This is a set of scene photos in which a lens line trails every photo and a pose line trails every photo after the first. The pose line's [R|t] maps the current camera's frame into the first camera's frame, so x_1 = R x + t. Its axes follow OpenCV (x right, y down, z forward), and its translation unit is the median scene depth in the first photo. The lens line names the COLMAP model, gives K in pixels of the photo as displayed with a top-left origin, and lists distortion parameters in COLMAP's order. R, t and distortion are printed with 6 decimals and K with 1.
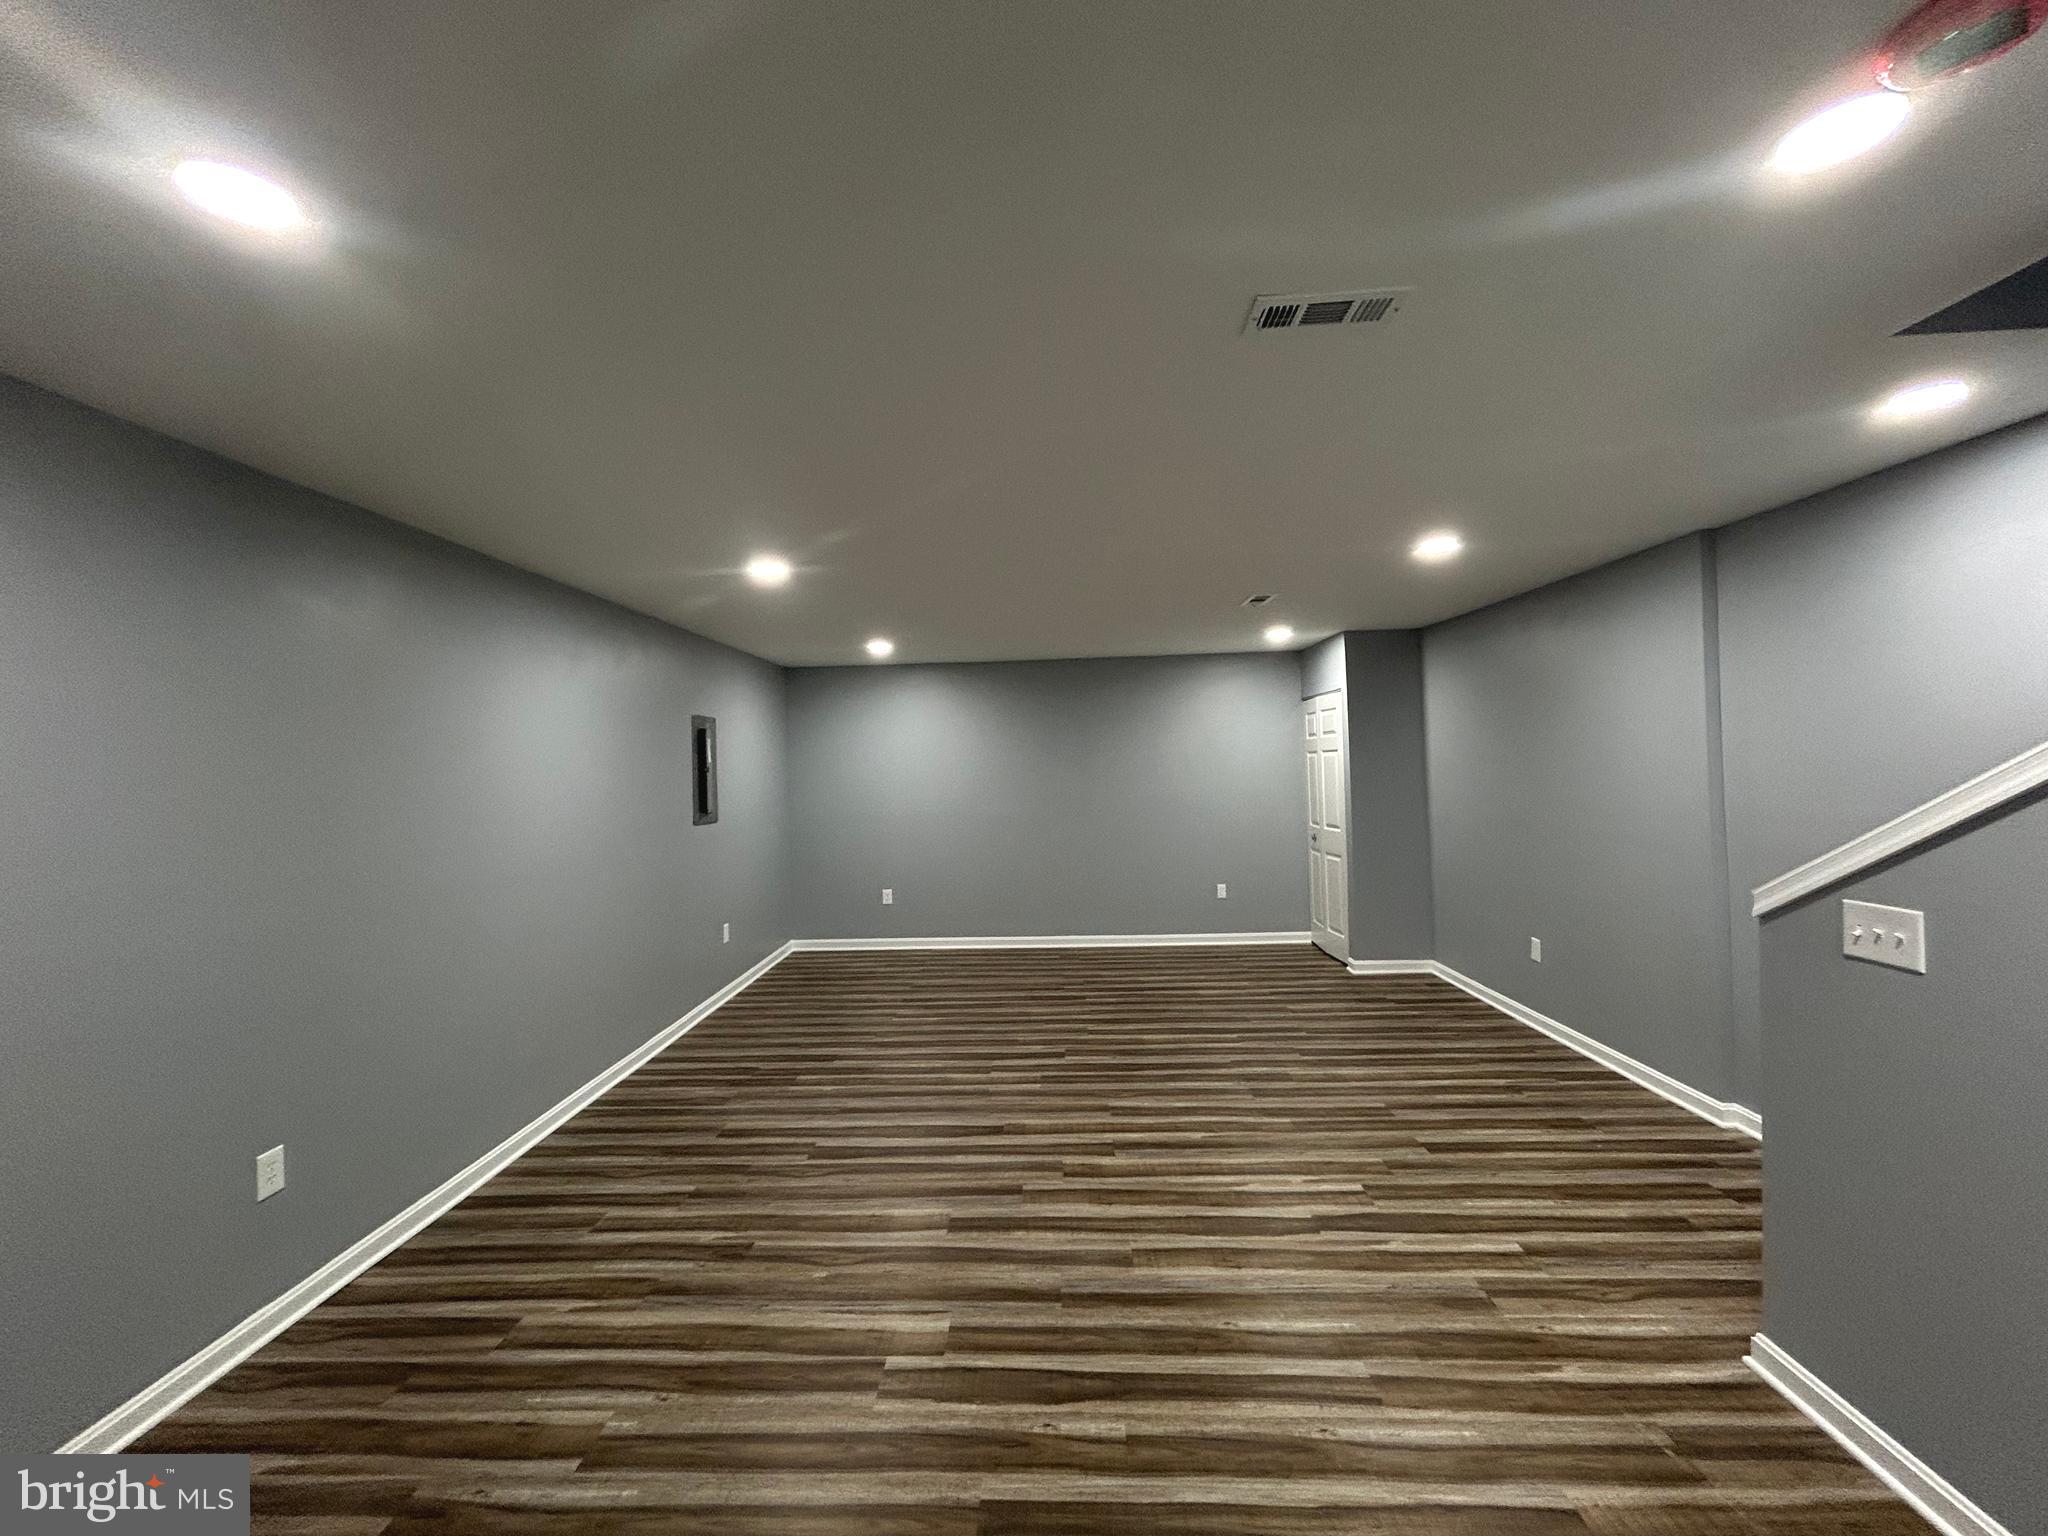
lens RADIAL K [[826.1, 0, 1021.7], [0, 826.1, 759.9], [0, 0, 1]] dist [-0.006856, 0.003202]
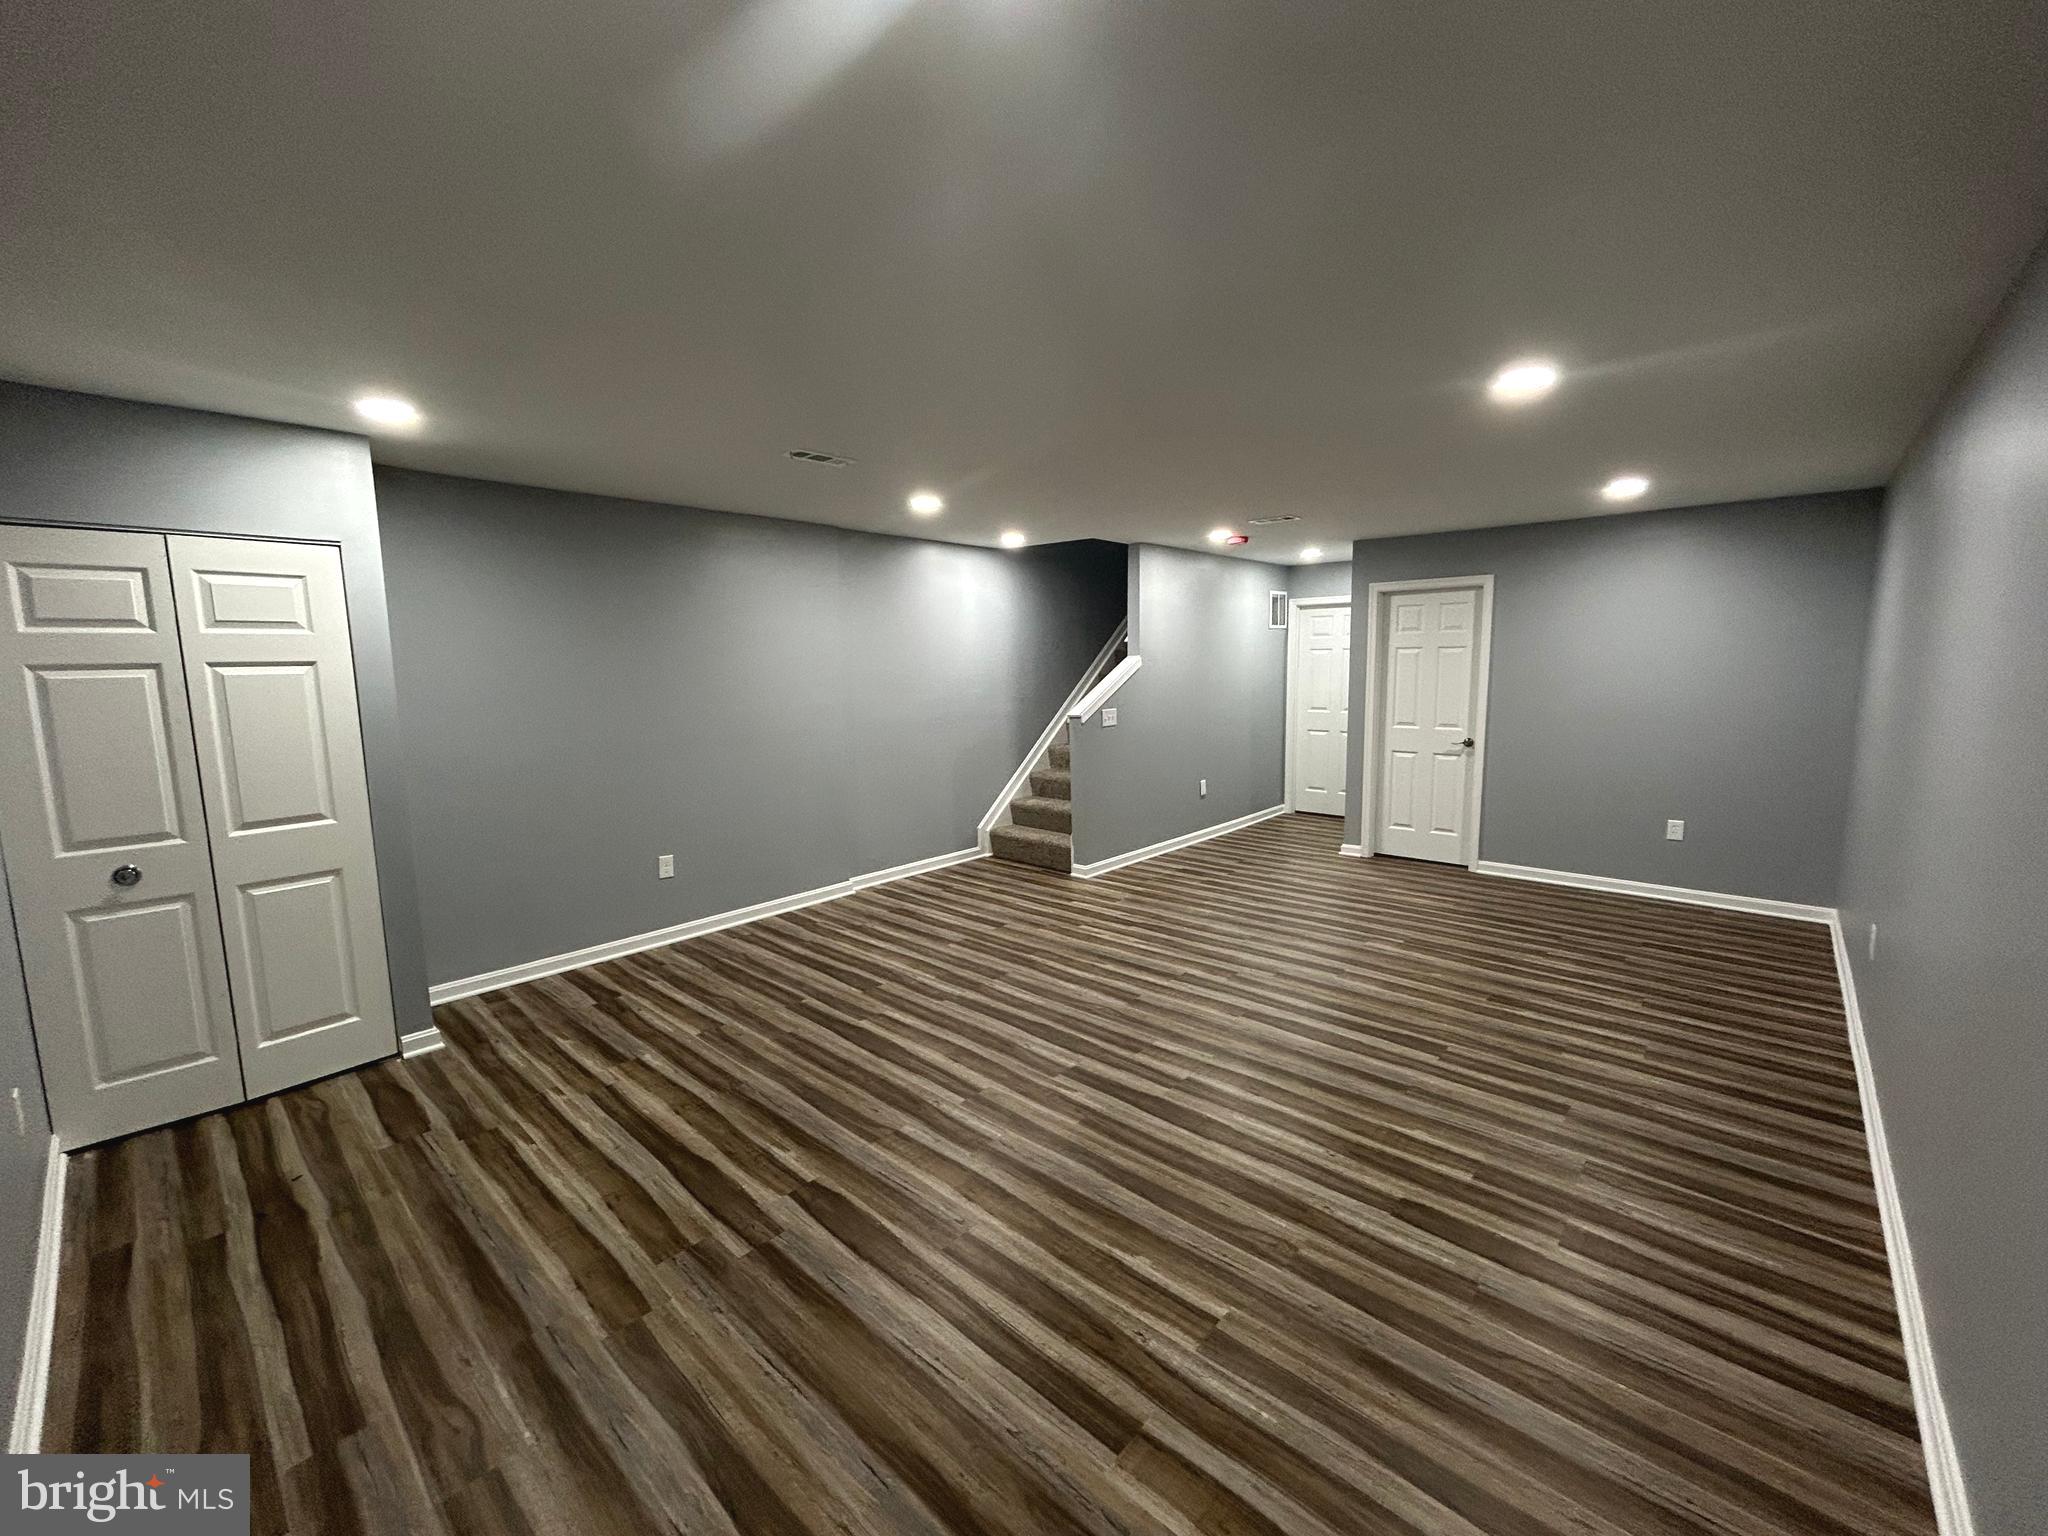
lens RADIAL K [[826.1, 0, 1021.7], [0, 826.1, 759.9], [0, 0, 1]] dist [-0.006856, 0.003202]
pose [[-0.759522, -0.043315, 0.649038, -0.517310], [0.028765, 0.994568, 0.100036, 0.016469], [-0.649846, 0.094649, -0.754150, 2.125070]]
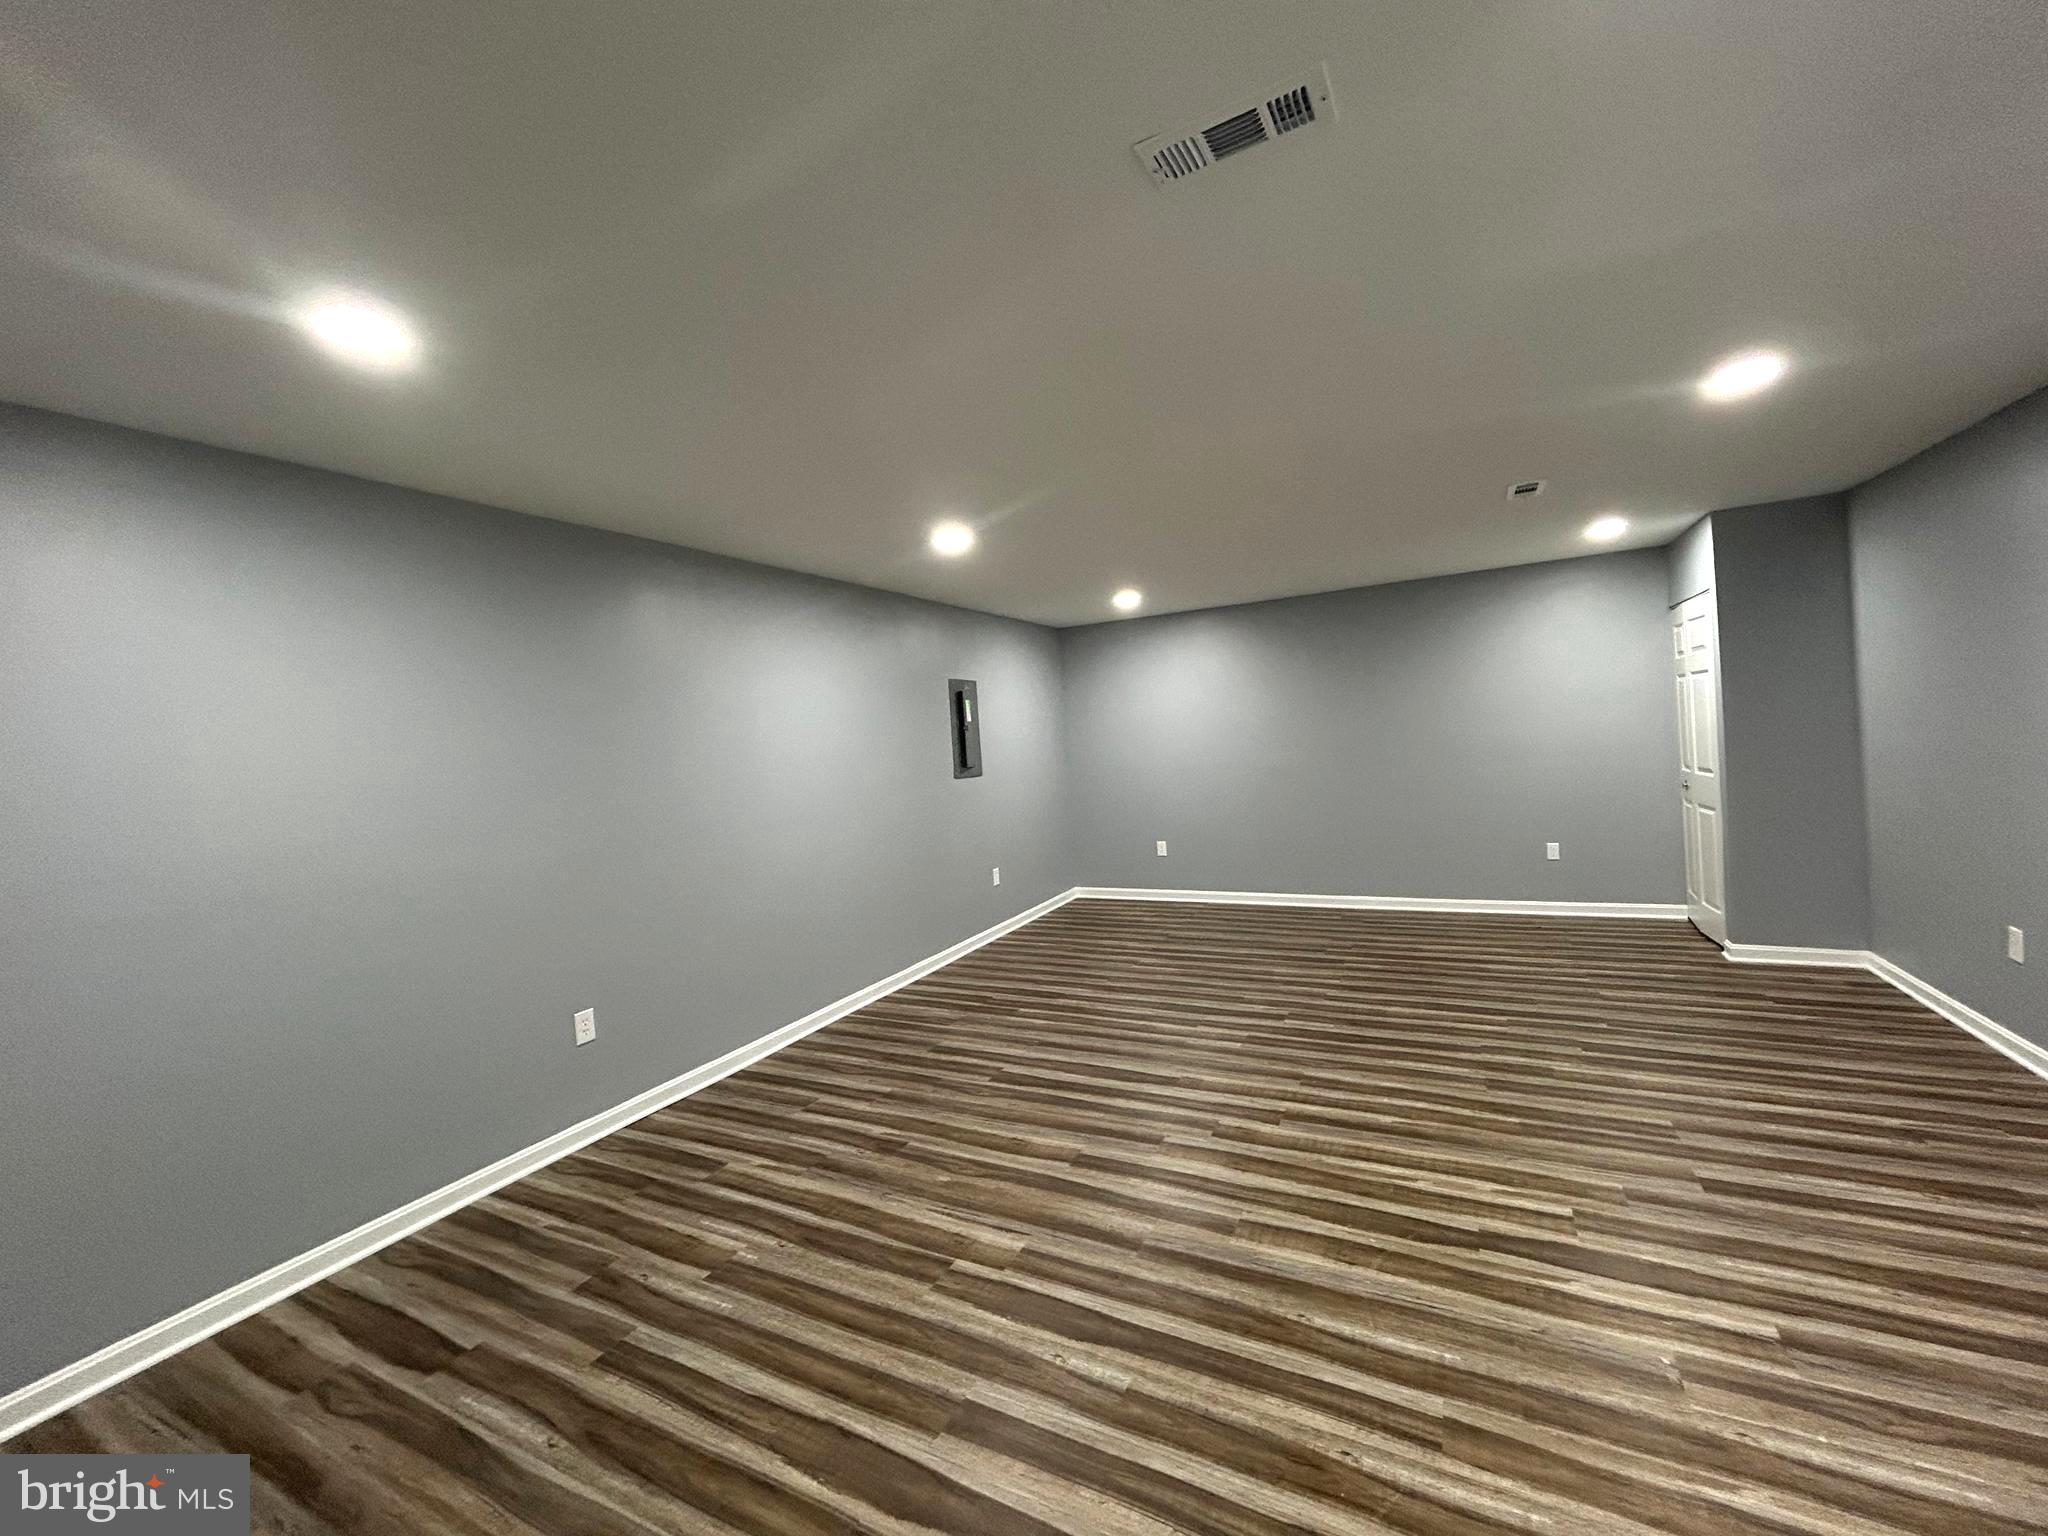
lens RADIAL K [[826.1, 0, 1021.7], [0, 826.1, 759.9], [0, 0, 1]] dist [-0.006856, 0.003202]
pose [[0.900270, -0.023009, -0.434724, 0.268354], [0.045869, 0.998057, 0.042164, 0.018381], [0.432909, -0.057900, 0.899576, 0.066085]]
